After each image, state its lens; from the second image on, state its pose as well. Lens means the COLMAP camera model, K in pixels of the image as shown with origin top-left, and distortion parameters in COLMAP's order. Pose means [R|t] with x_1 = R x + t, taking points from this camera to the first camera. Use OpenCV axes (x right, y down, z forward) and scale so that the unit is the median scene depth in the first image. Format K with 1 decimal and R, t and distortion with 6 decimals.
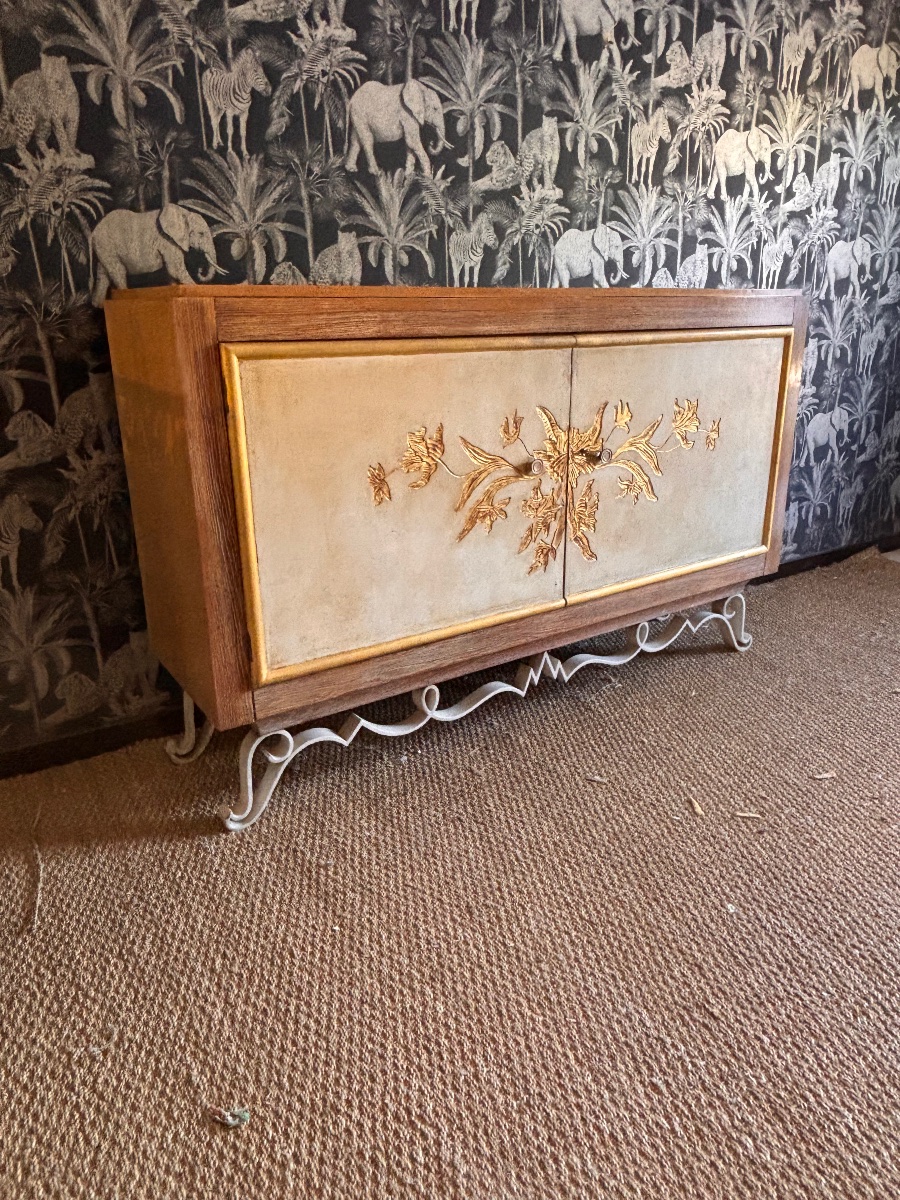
lens RADIAL K [[843.6, 0, 453.5], [0, 843.6, 589.7], [0, 0, 1]] dist [0.010942, -0.019158]
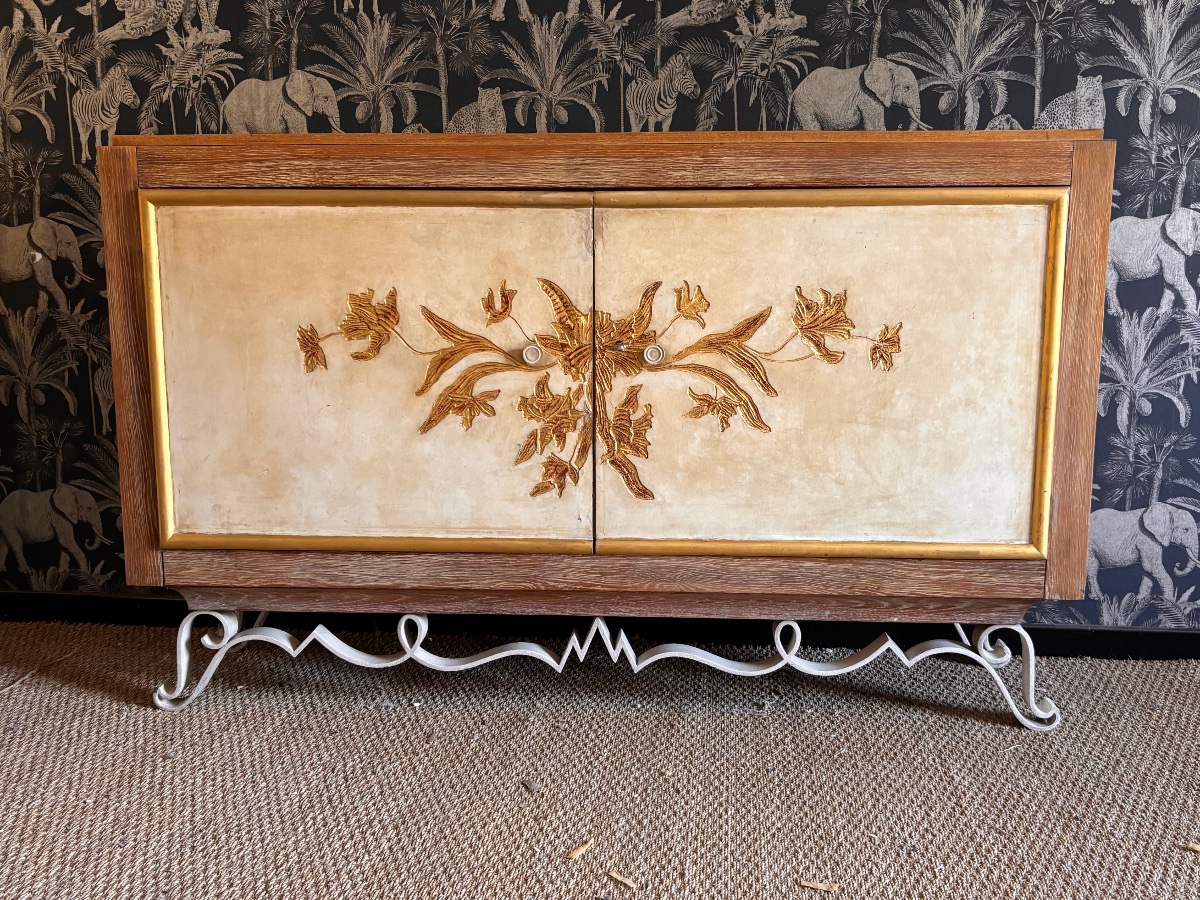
lens RADIAL K [[1229.6, 0, 588.9], [0, 1229.6, 459.6], [0, 0, 1]] dist [0.005045, 0.000000]
pose [[0.785040, 0.114765, -0.608721, 0.805398], [-0.203405, 0.975957, -0.078321, 0.026432], [0.585097, 0.185302, 0.789509, 0.144827]]
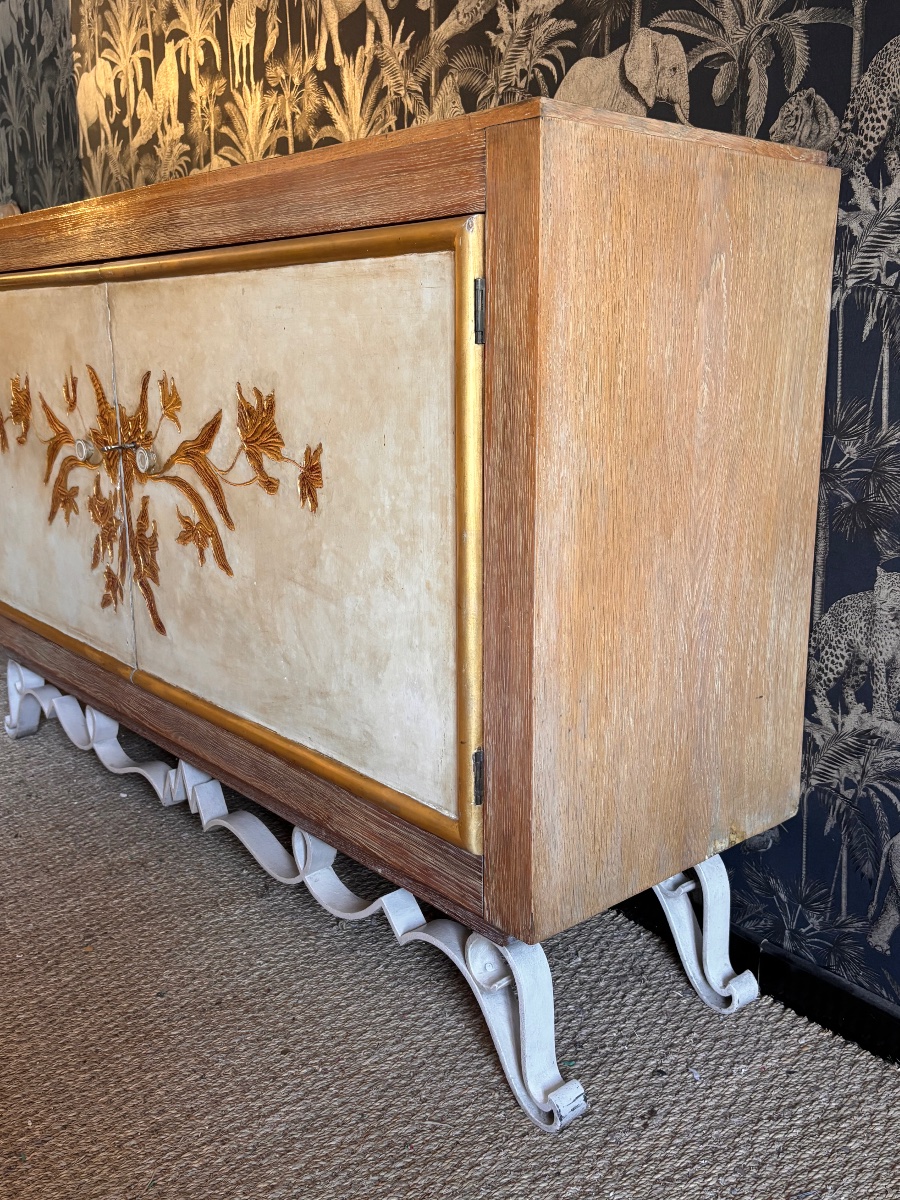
lens RADIAL K [[1093.2, 0, 412.2], [0, 1093.2, 605.1], [0, 0, 1]] dist [0.019838, -0.015932]
pose [[0.094063, 0.244745, -0.965014, 0.996560], [-0.317245, 0.926150, 0.203966, -0.286803], [0.943667, 0.286960, 0.164760, 1.093414]]
